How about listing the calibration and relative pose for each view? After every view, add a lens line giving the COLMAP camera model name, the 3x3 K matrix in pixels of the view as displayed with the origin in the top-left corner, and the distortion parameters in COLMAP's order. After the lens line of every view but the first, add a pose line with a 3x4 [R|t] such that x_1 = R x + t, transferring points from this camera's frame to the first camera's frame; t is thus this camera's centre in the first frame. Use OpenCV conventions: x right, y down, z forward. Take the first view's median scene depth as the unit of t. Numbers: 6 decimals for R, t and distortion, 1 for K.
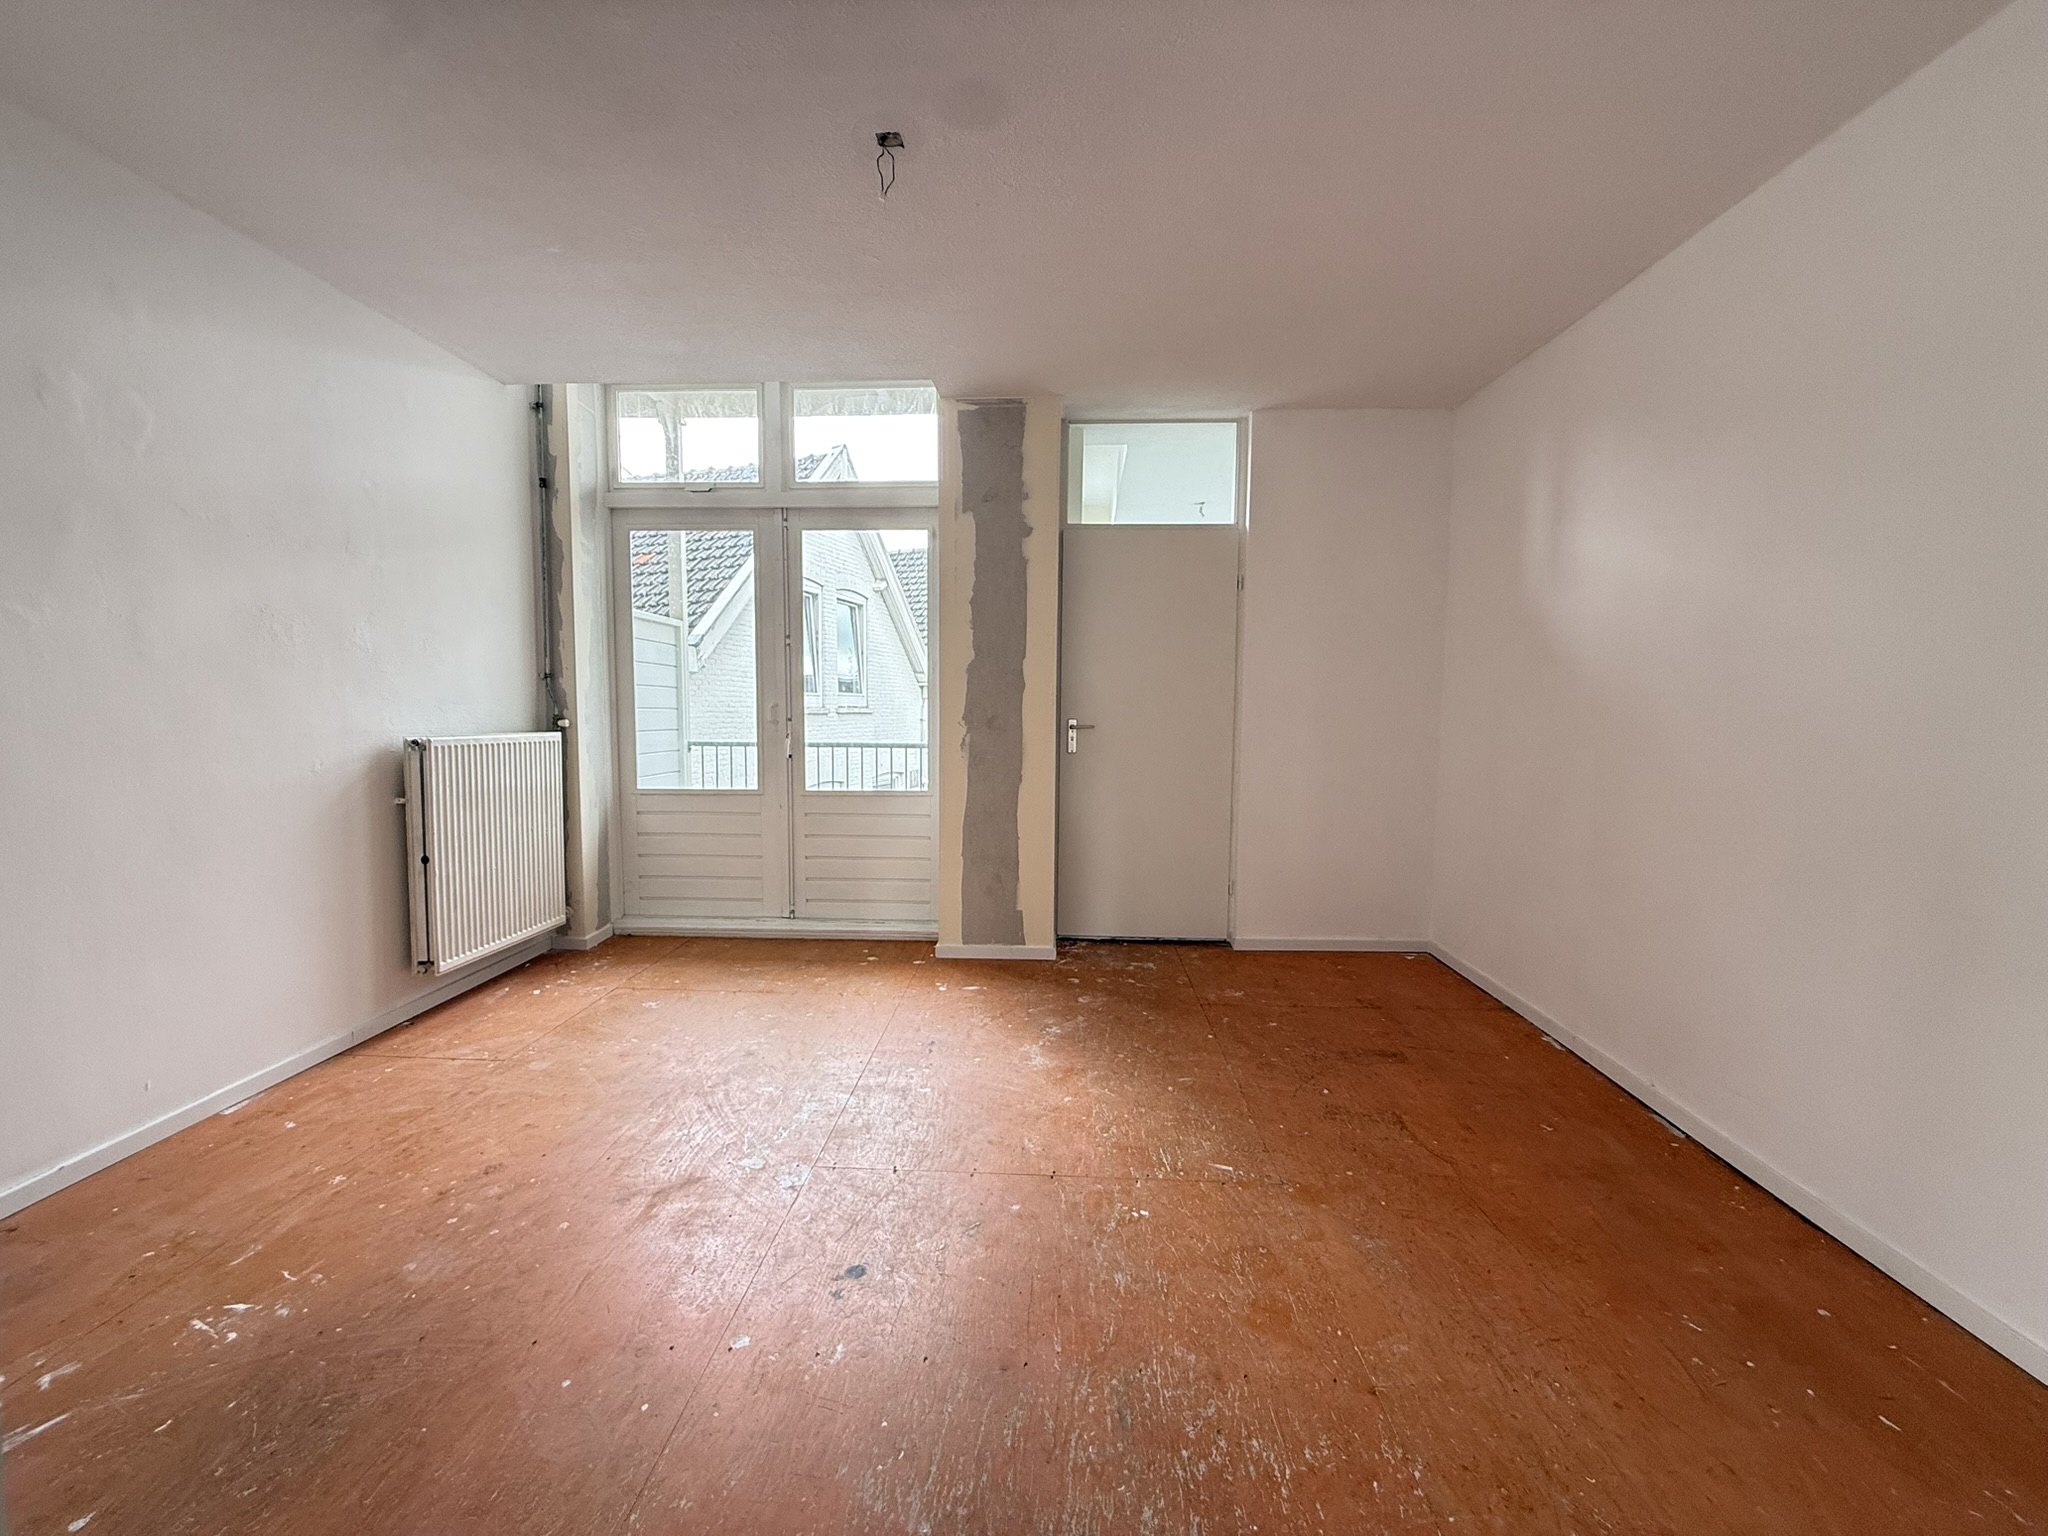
lens RADIAL K [[814.9, 0, 1019.3], [0, 814.9, 765.1], [0, 0, 1]] dist [0.000160, 0.000086]
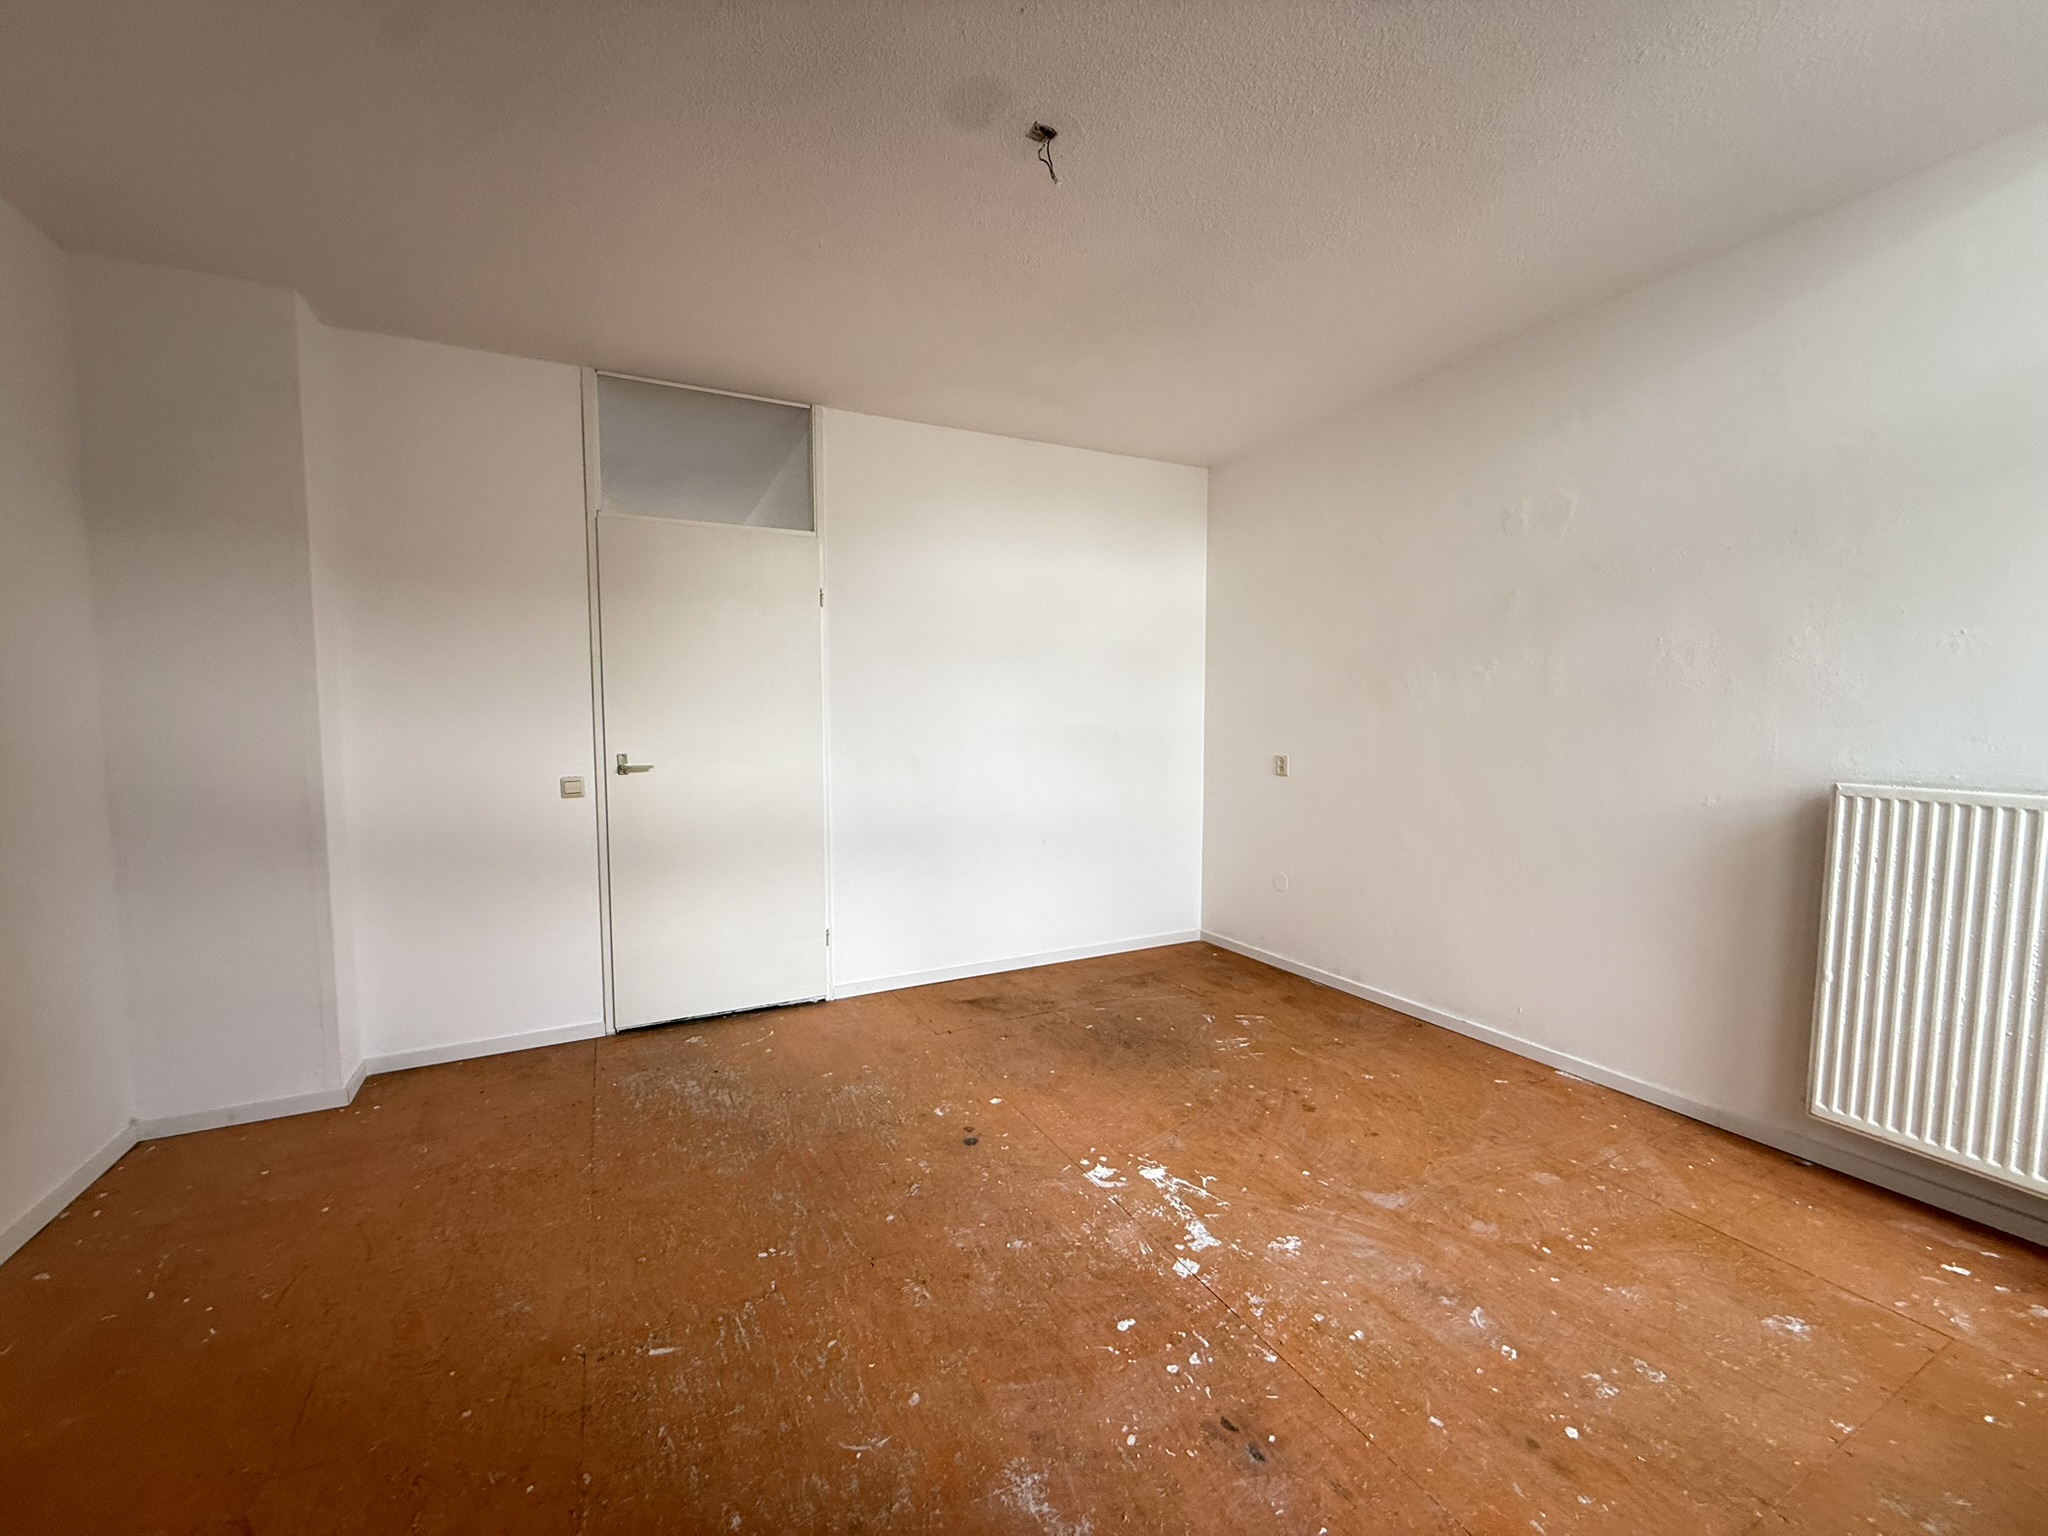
lens RADIAL K [[814.9, 0, 1019.3], [0, 814.9, 765.1], [0, 0, 1]] dist [0.000160, 0.000086]
pose [[-0.867844, 0.027877, -0.496054, 0.286711], [-0.038564, 0.991633, 0.123194, -0.133574], [0.495338, 0.126043, -0.859508, 1.549532]]
